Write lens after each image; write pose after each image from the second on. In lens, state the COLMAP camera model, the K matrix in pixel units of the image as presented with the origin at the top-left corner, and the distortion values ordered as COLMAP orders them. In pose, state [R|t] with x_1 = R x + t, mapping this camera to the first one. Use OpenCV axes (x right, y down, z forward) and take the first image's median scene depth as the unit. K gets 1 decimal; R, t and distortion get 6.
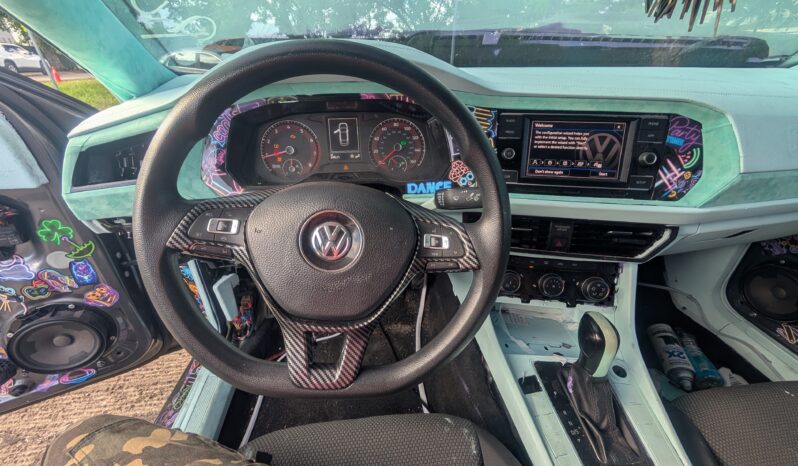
lens RADIAL K [[320.1, 0, 399.0], [0, 320.1, 233.0], [0, 0, 1]] dist [-0.000307, -0.000015]
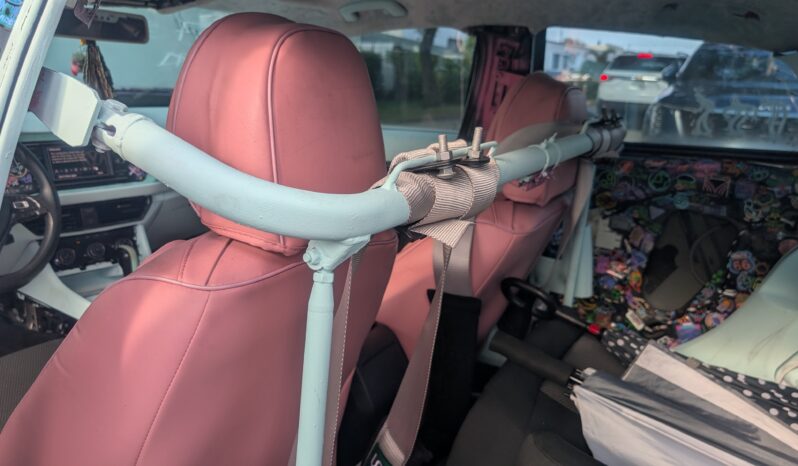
lens RADIAL K [[591.3, 0, 399.0], [0, 591.3, 233.0], [0, 0, 1]] dist [0.001333, -0.000397]
pose [[0.586309, -0.197127, 0.785737, -0.974344], [0.361479, 0.931685, -0.035989, 0.805295], [-0.724965, 0.305128, 0.617513, -2.010295]]
